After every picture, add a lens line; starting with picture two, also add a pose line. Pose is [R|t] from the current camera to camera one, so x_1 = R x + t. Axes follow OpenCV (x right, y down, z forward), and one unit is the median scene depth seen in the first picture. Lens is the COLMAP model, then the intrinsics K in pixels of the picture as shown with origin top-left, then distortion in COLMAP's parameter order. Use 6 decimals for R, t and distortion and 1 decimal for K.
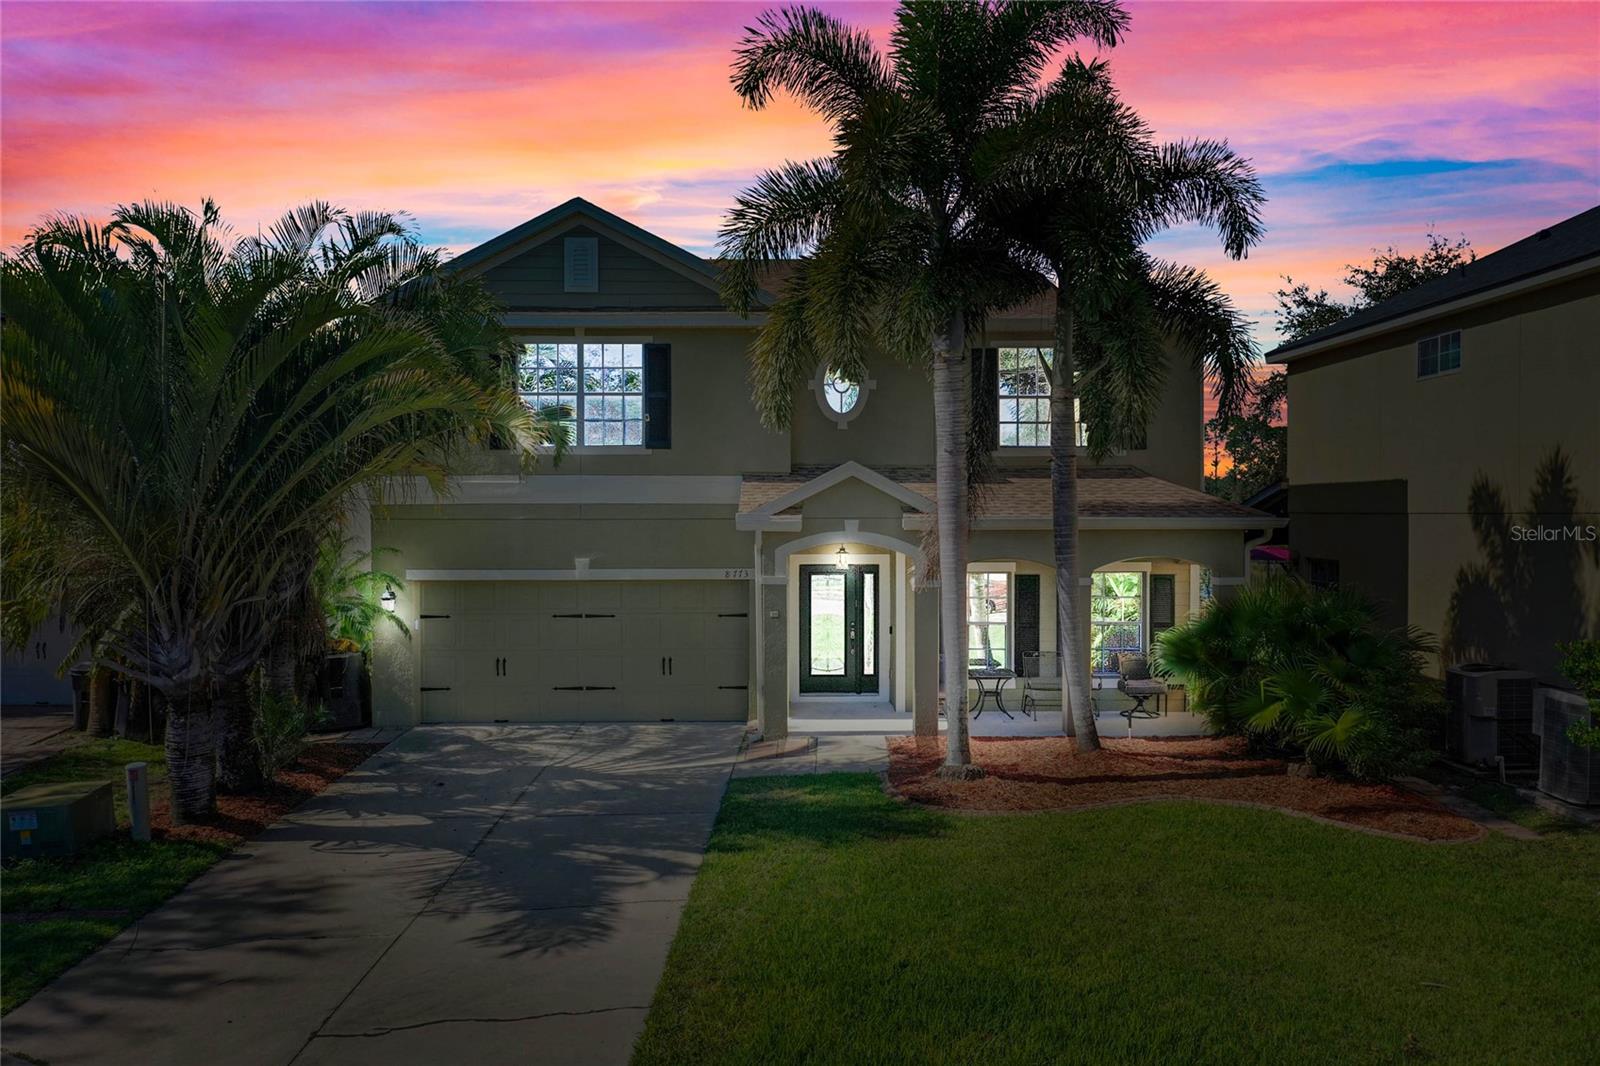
lens RADIAL K [[1264.5, 0, 794.7], [0, 1264.5, 530.2], [0, 0, 1]] dist [0.006715, 0.002499]
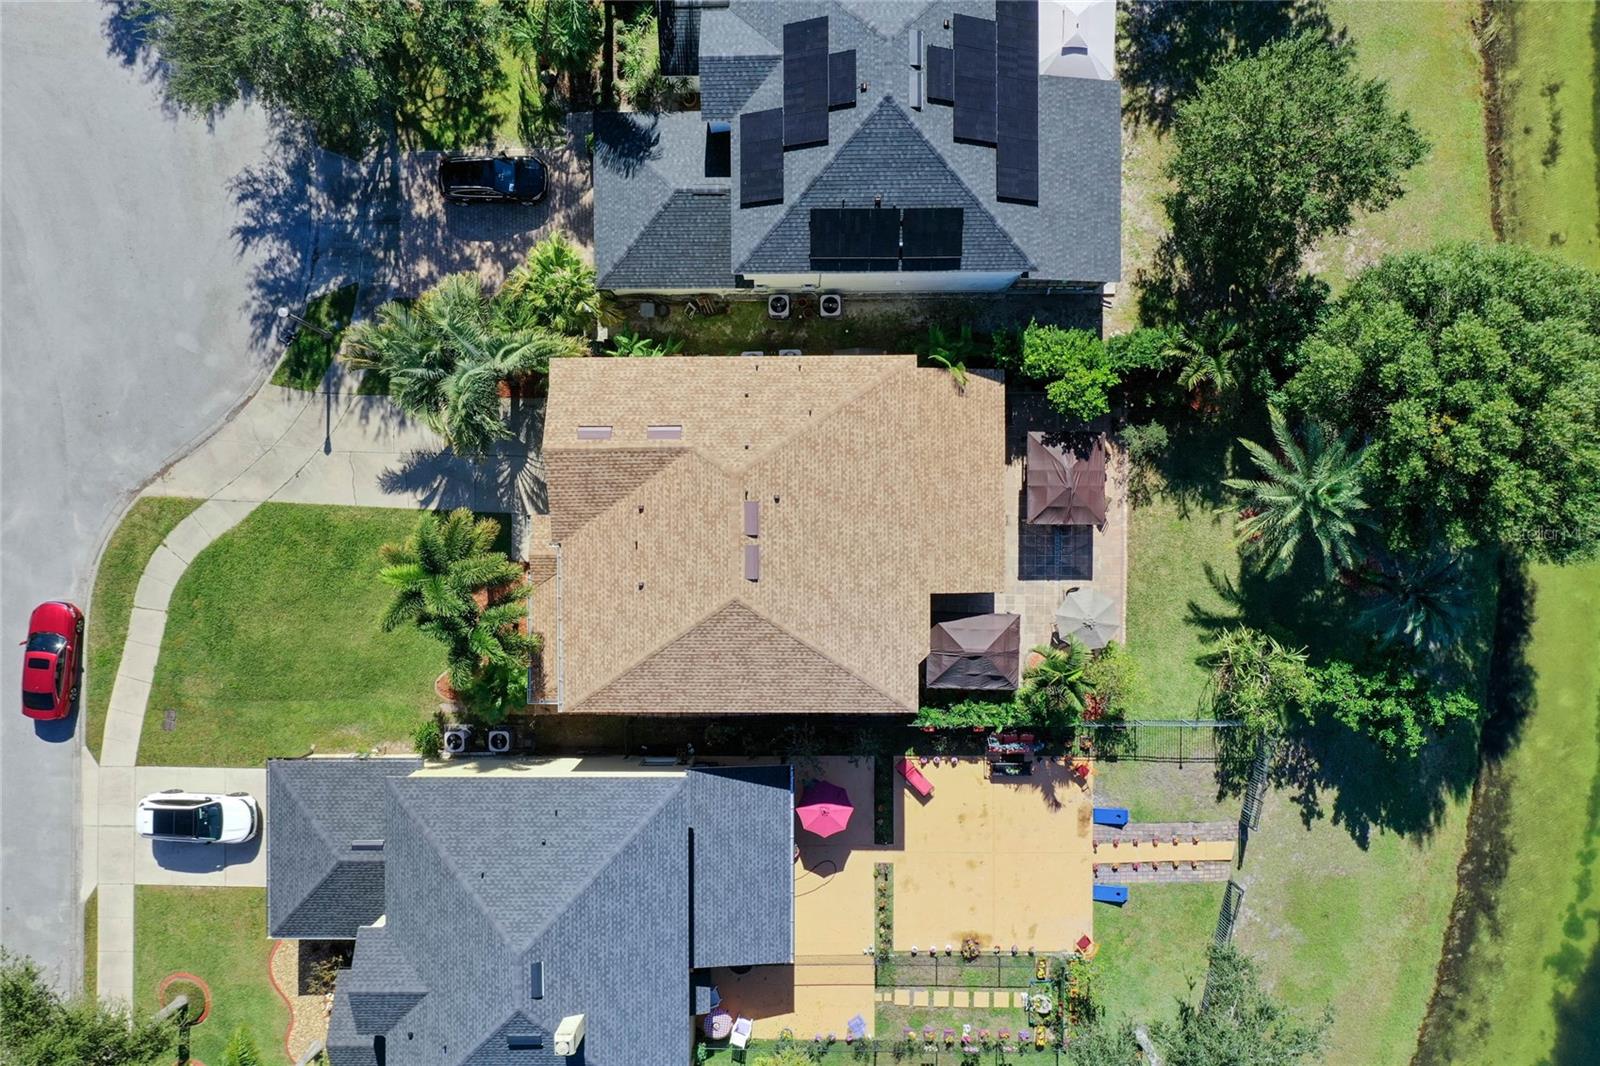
lens RADIAL K [[1264.5, 0, 794.7], [0, 1264.5, 530.2], [0, 0, 1]] dist [0.006715, 0.002499]
pose [[-0.014262, 0.999742, 0.017683, -0.078452], [-0.010612, -0.017835, 0.999785, -3.316841], [0.999842, 0.014071, 0.010863, 1.785009]]
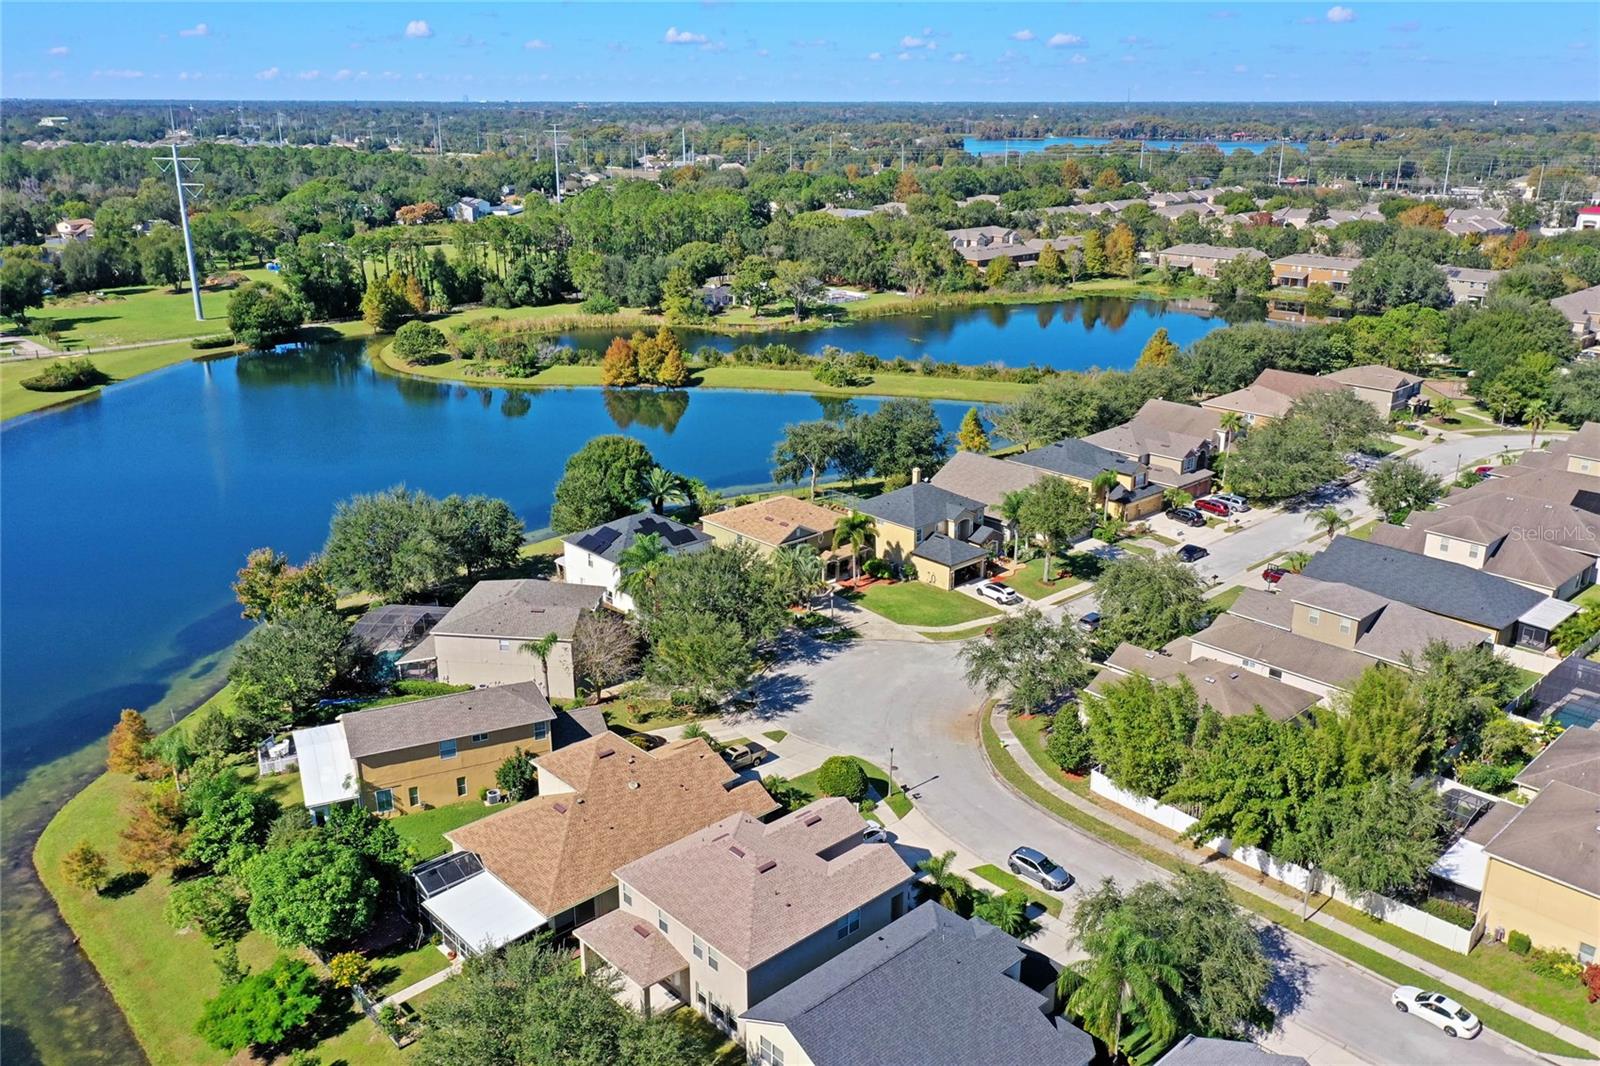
lens RADIAL K [[1264.5, 0, 794.7], [0, 1264.5, 530.2], [0, 0, 1]] dist [0.006715, 0.002499]
pose [[0.741881, -0.208246, 0.637374, -6.113286], [0.005803, 0.952509, 0.304454, -3.087867], [-0.670506, -0.222170, 0.707858, -5.288306]]
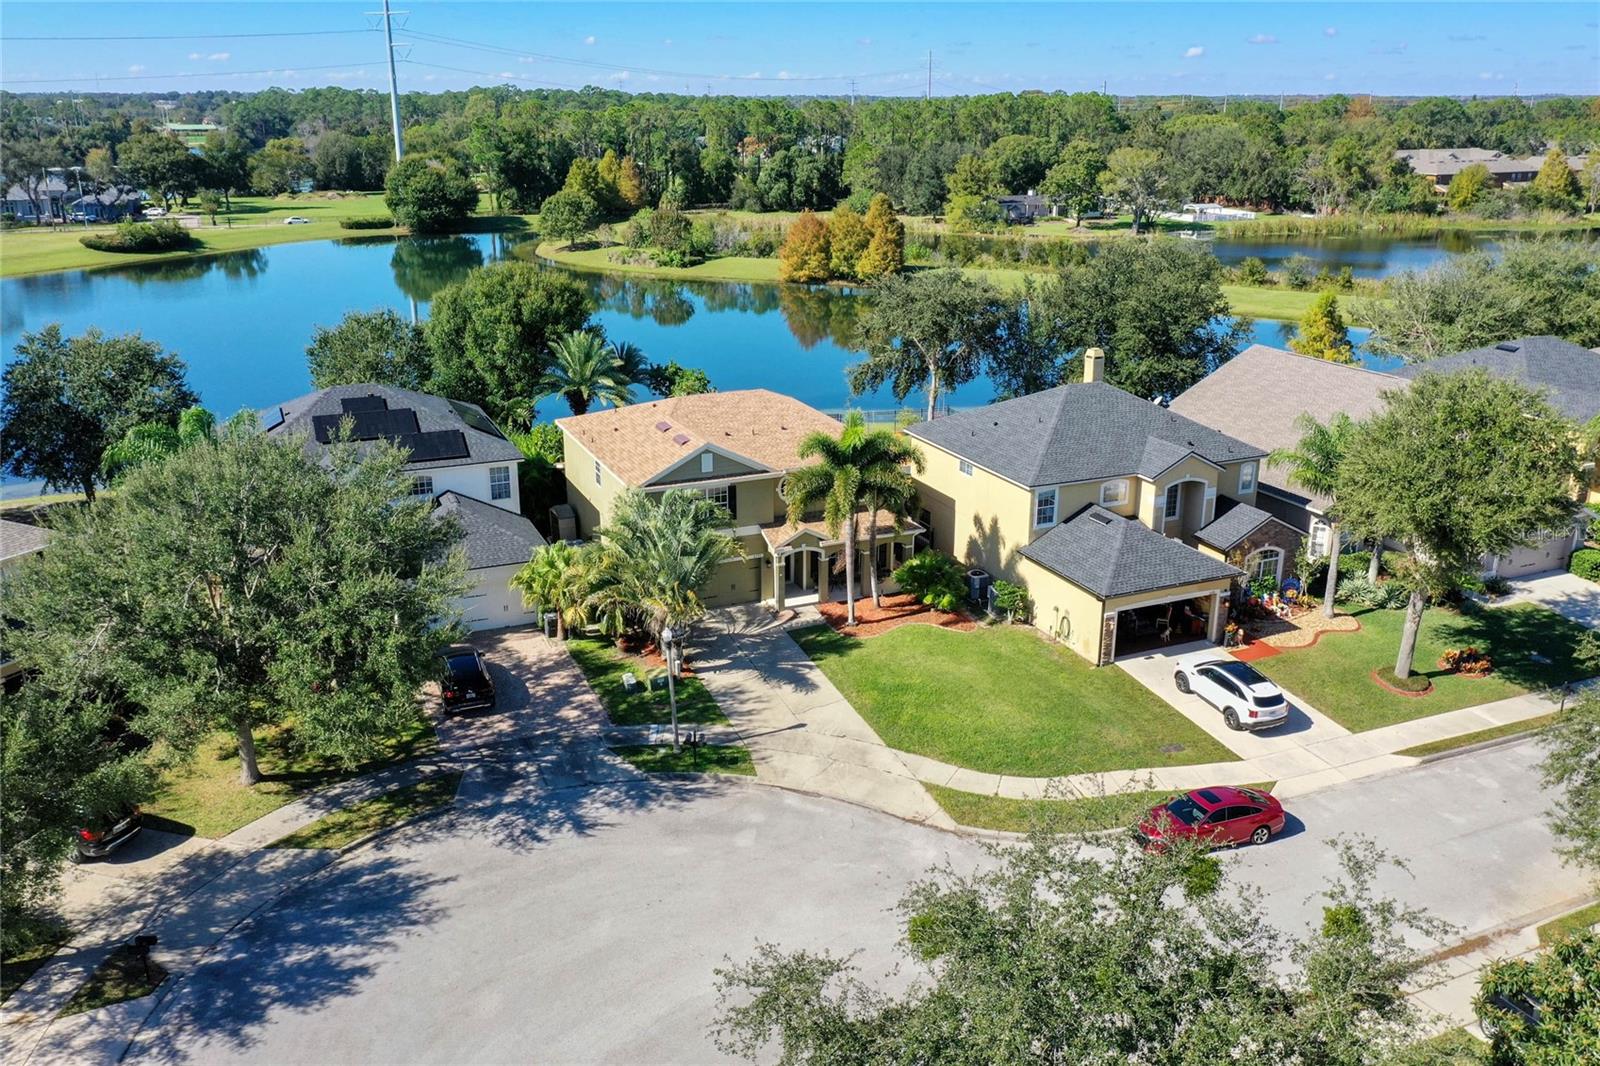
lens RADIAL K [[1281.6, 0, 799.4], [0, 1281.6, 532.2], [0, 0, 1]] dist [0.007306, -0.002138]
pose [[0.921654, -0.117326, 0.369850, -1.330423], [0.000456, 0.953516, 0.301342, -1.163446], [-0.388013, -0.277564, 0.878865, -2.108599]]
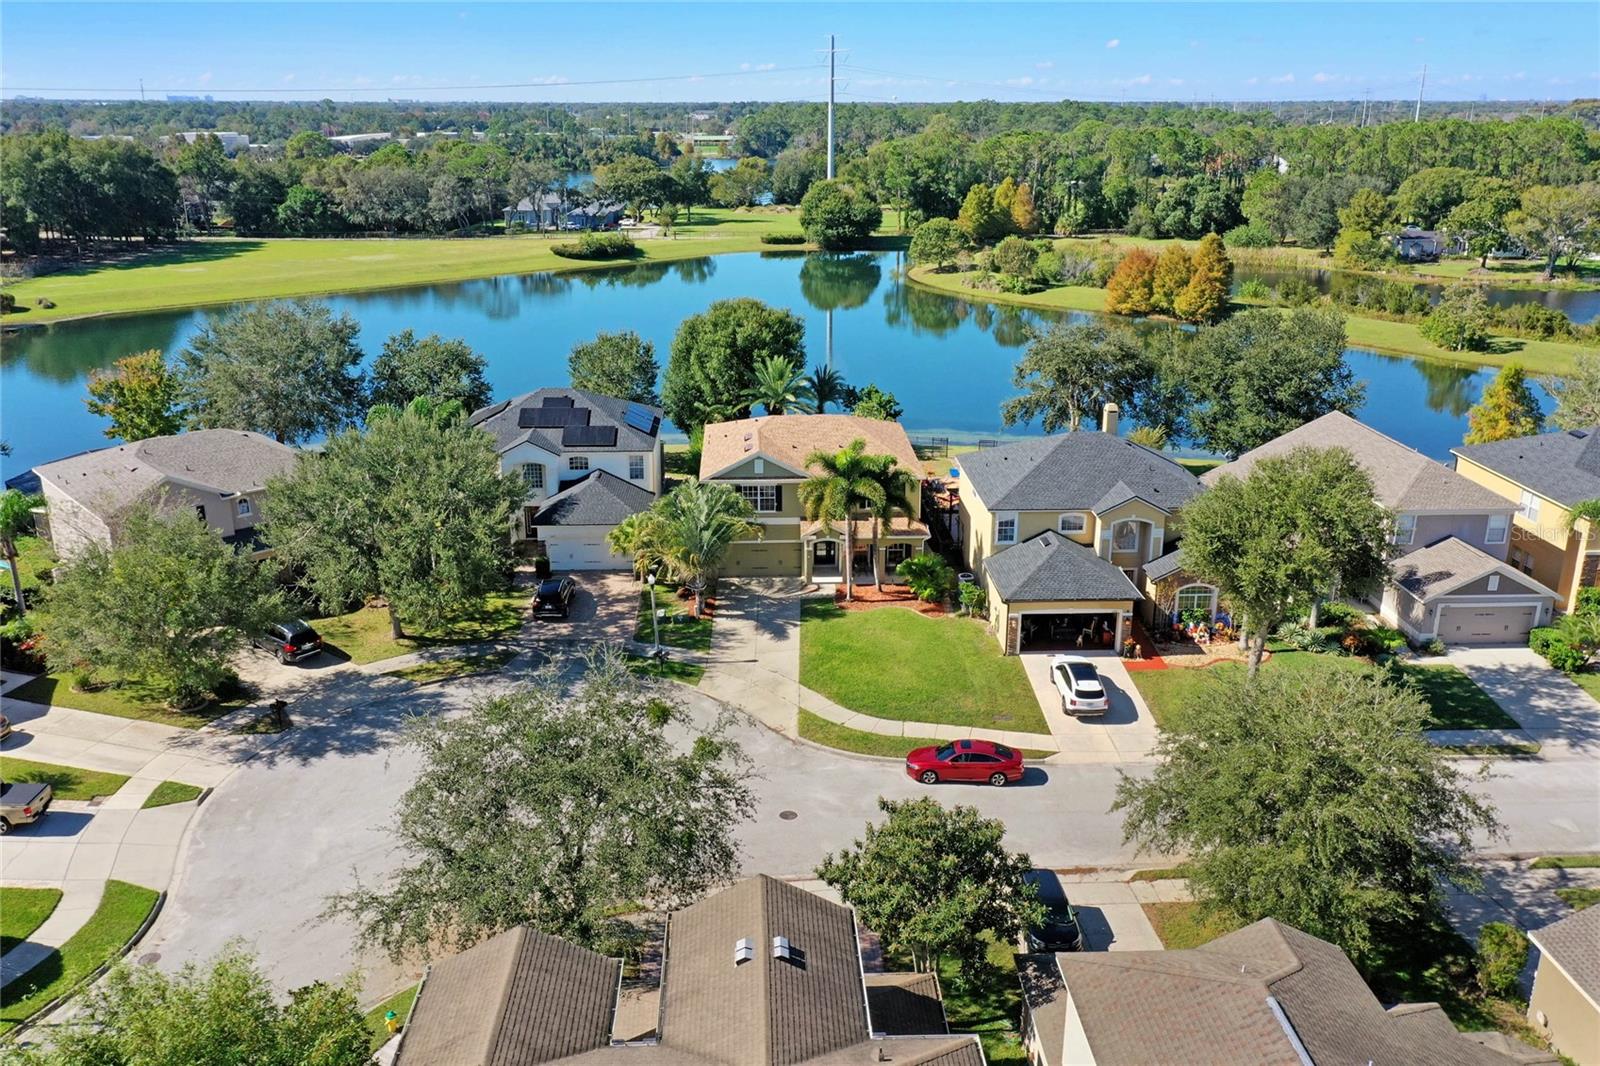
lens RADIAL K [[1285.3, 0, 805.5], [0, 1285.3, 535.2], [0, 0, 1]] dist [0.008840, -0.002669]
pose [[0.999661, -0.003099, 0.025854, -0.158856], [-0.004800, 0.953946, 0.299940, -1.469856], [-0.025593, -0.299962, 0.953608, -3.488453]]
